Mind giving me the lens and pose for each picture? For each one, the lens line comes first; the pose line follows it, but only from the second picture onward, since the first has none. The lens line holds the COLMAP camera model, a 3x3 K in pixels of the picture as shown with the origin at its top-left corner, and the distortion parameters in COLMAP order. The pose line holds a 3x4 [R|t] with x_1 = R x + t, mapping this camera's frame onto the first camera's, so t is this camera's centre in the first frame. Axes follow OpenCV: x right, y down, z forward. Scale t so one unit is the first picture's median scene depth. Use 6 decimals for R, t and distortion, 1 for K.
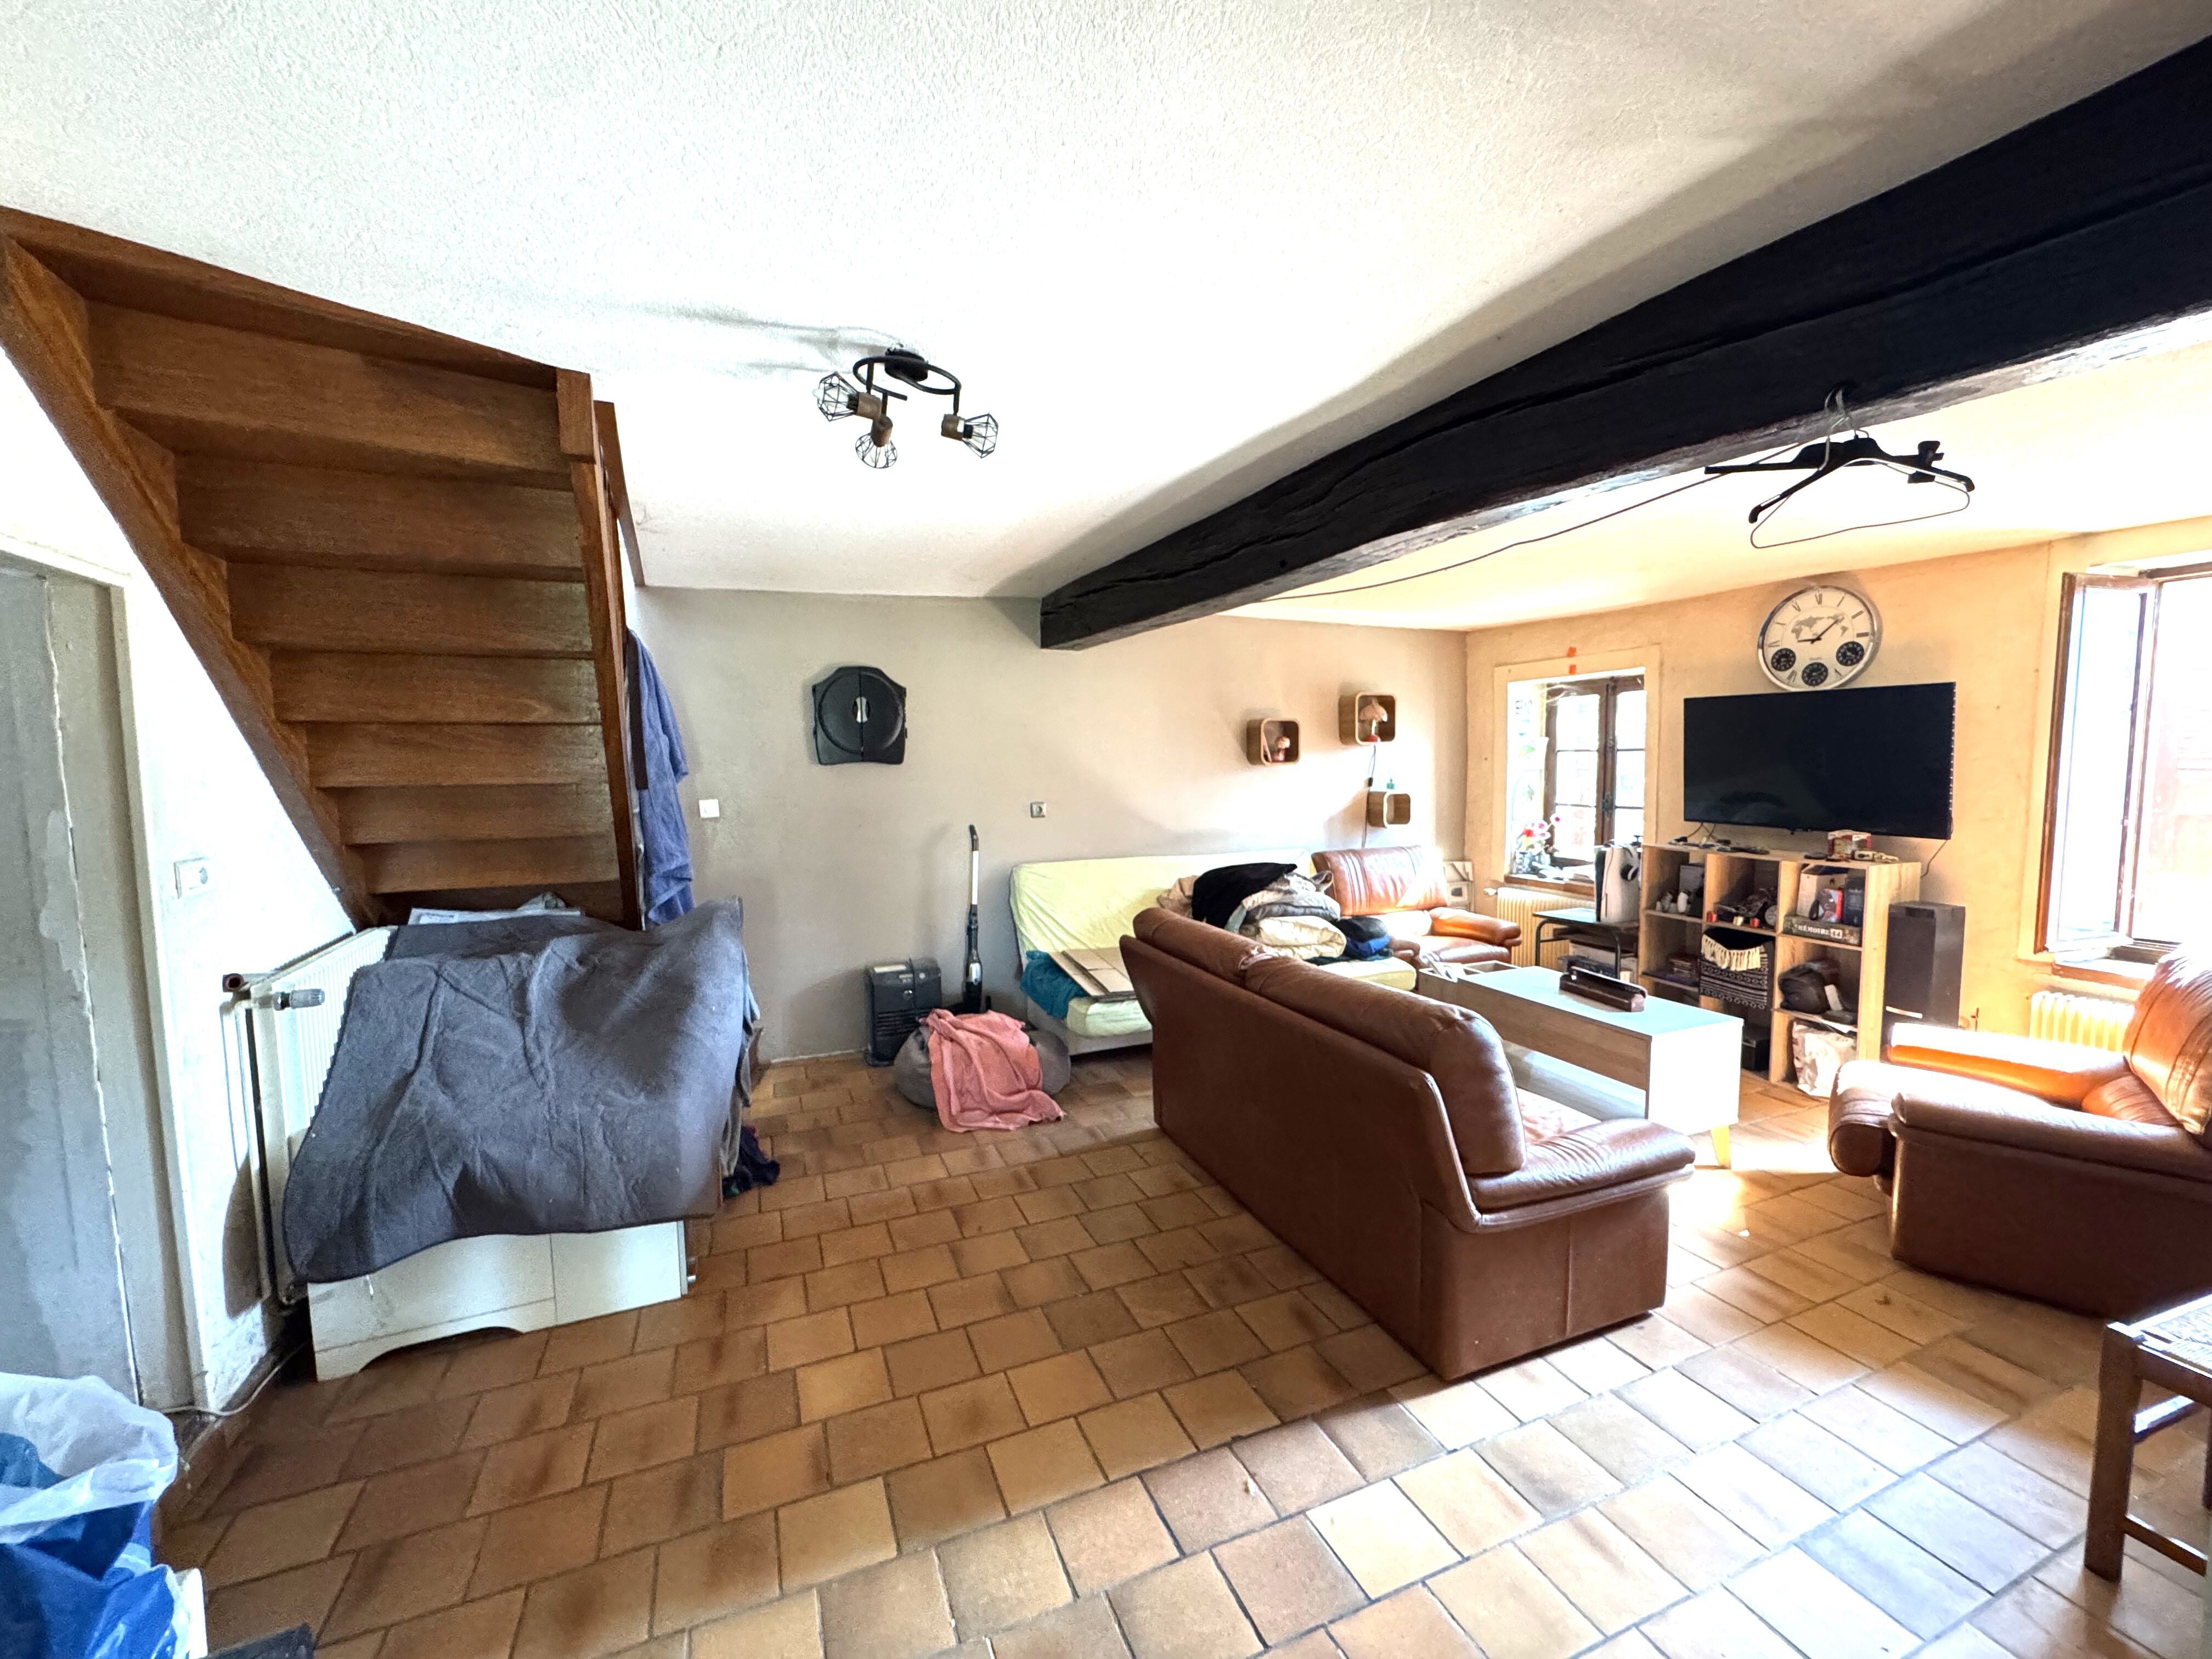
lens RADIAL K [[885.9, 0, 1103.0], [0, 885.9, 832.9], [0, 0, 1]] dist [-0.000041, 0.000140]
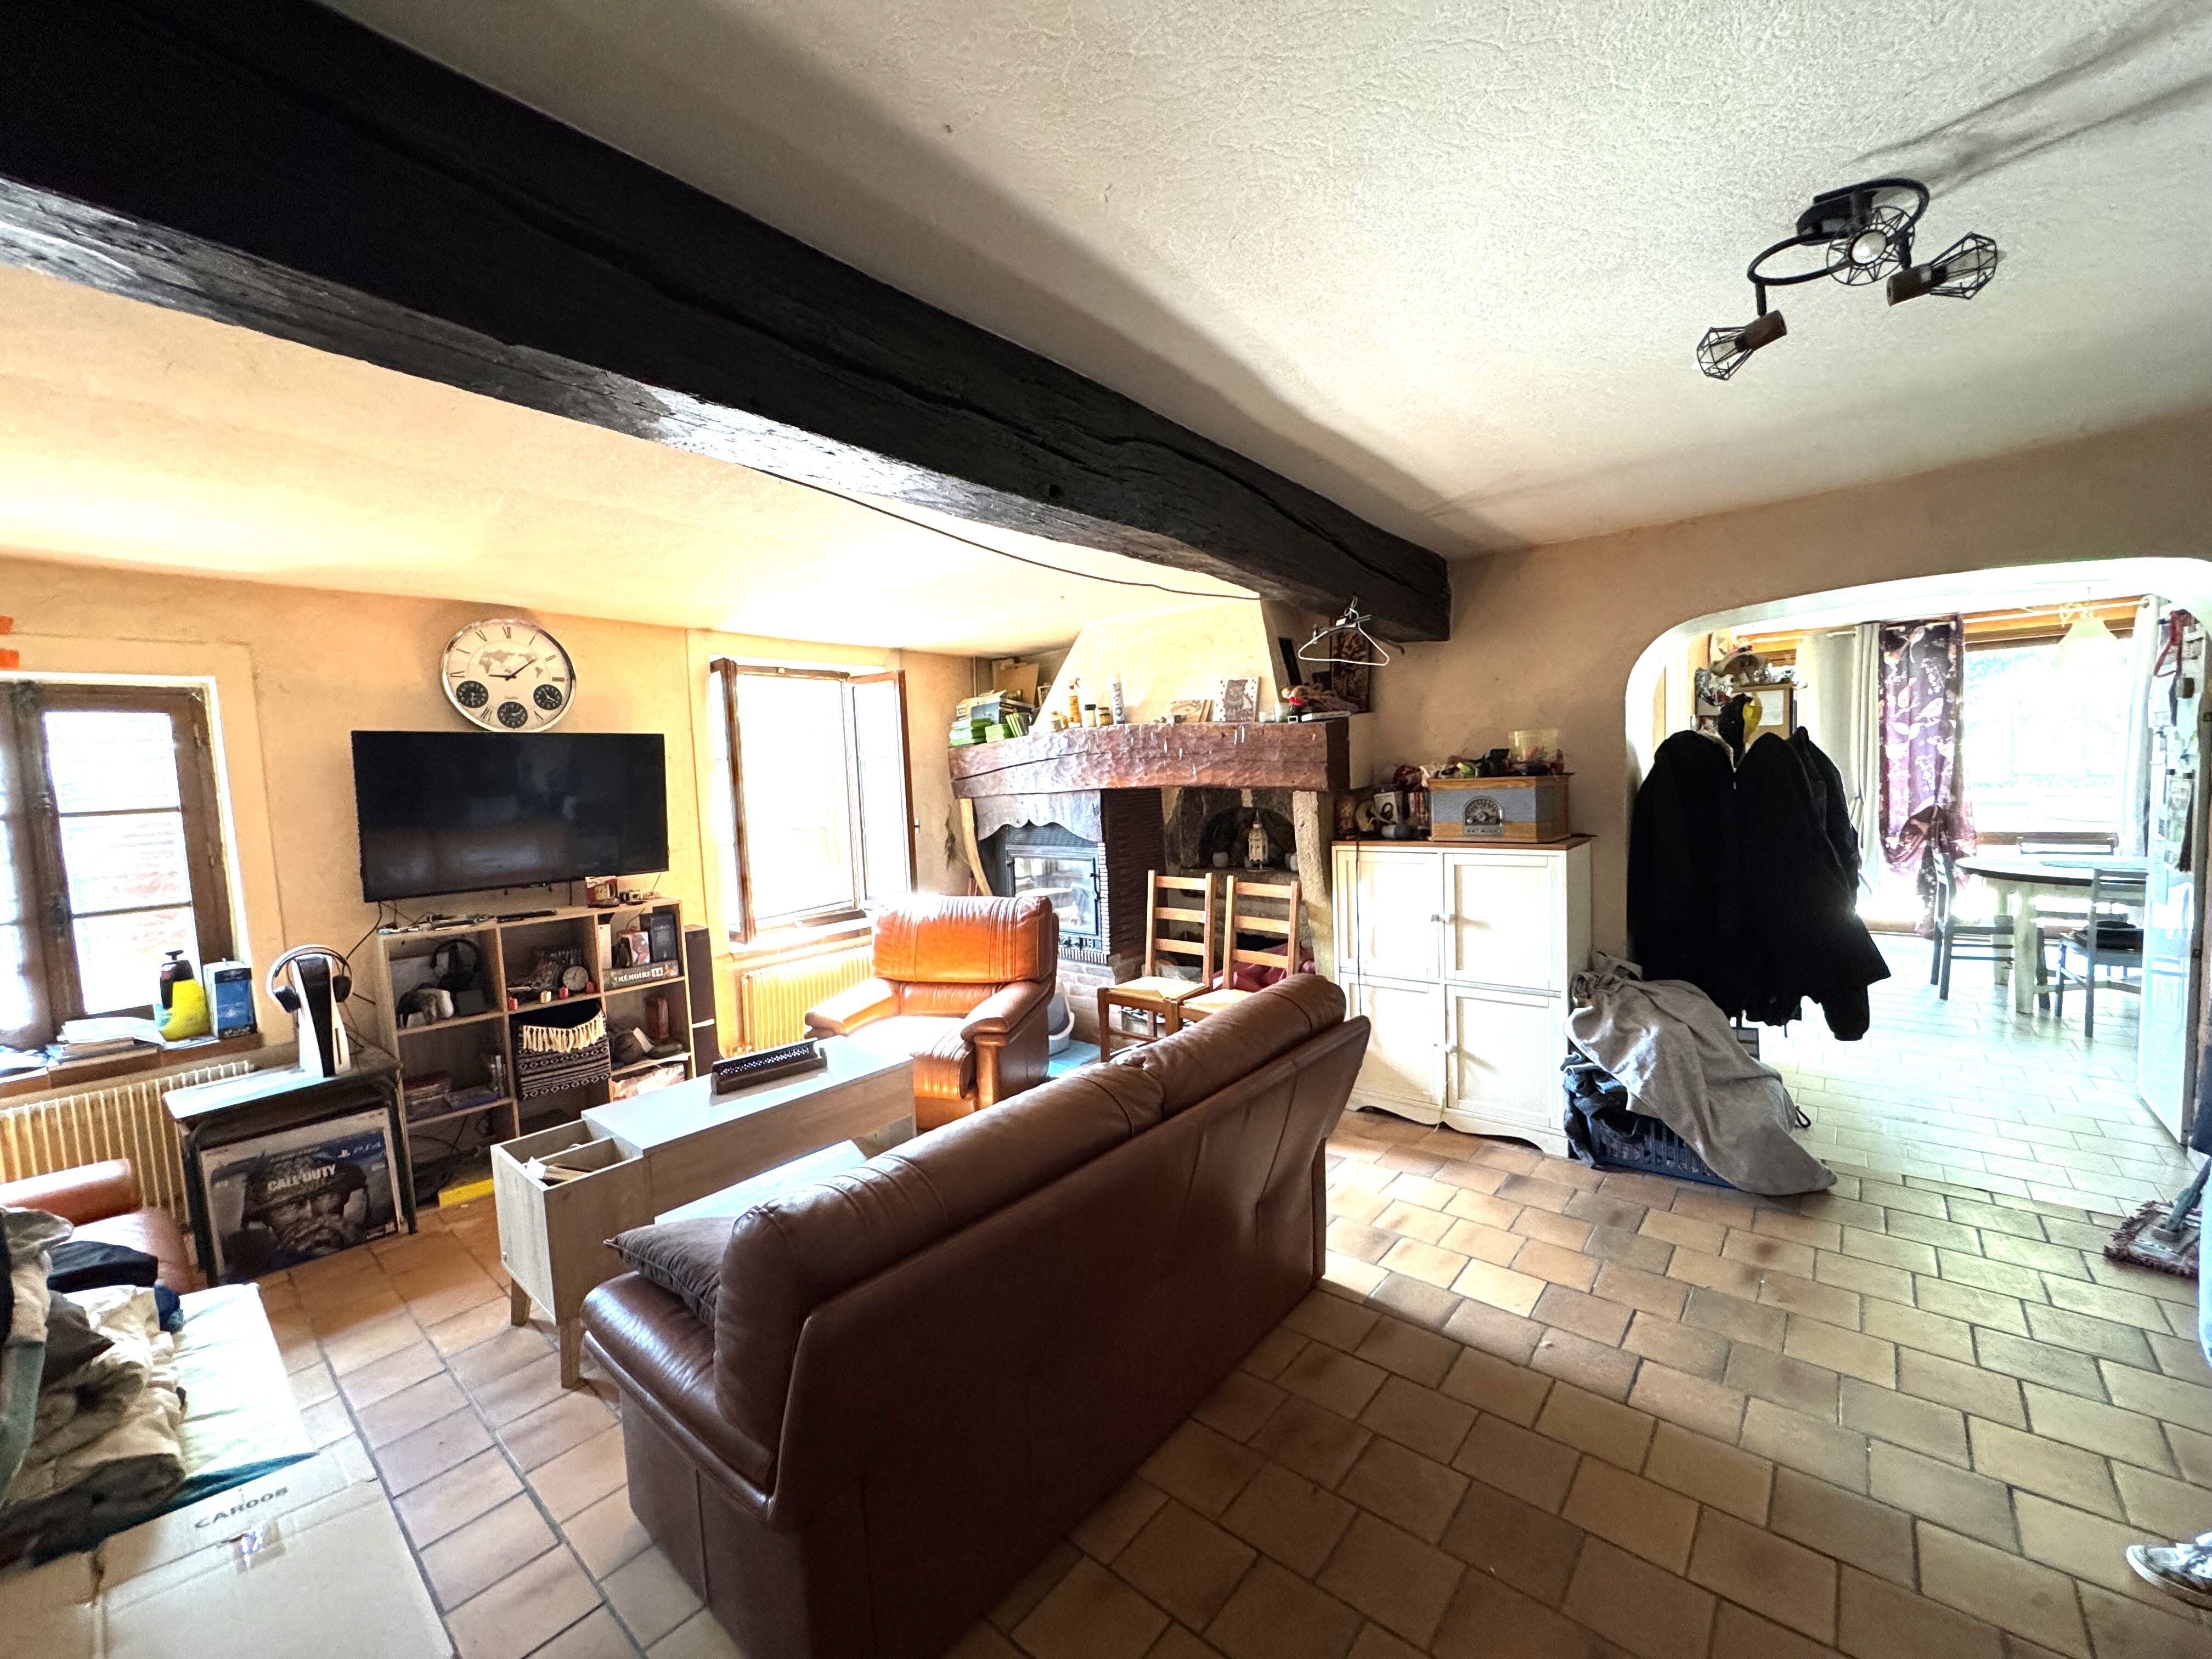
lens RADIAL K [[885.9, 0, 1103.0], [0, 885.9, 832.9], [0, 0, 1]] dist [-0.000041, 0.000140]
pose [[-0.457578, -0.033917, 0.888522, -0.250581], [0.121838, 0.987455, 0.100438, -0.068663], [-0.880783, 0.154214, -0.447705, 0.792567]]
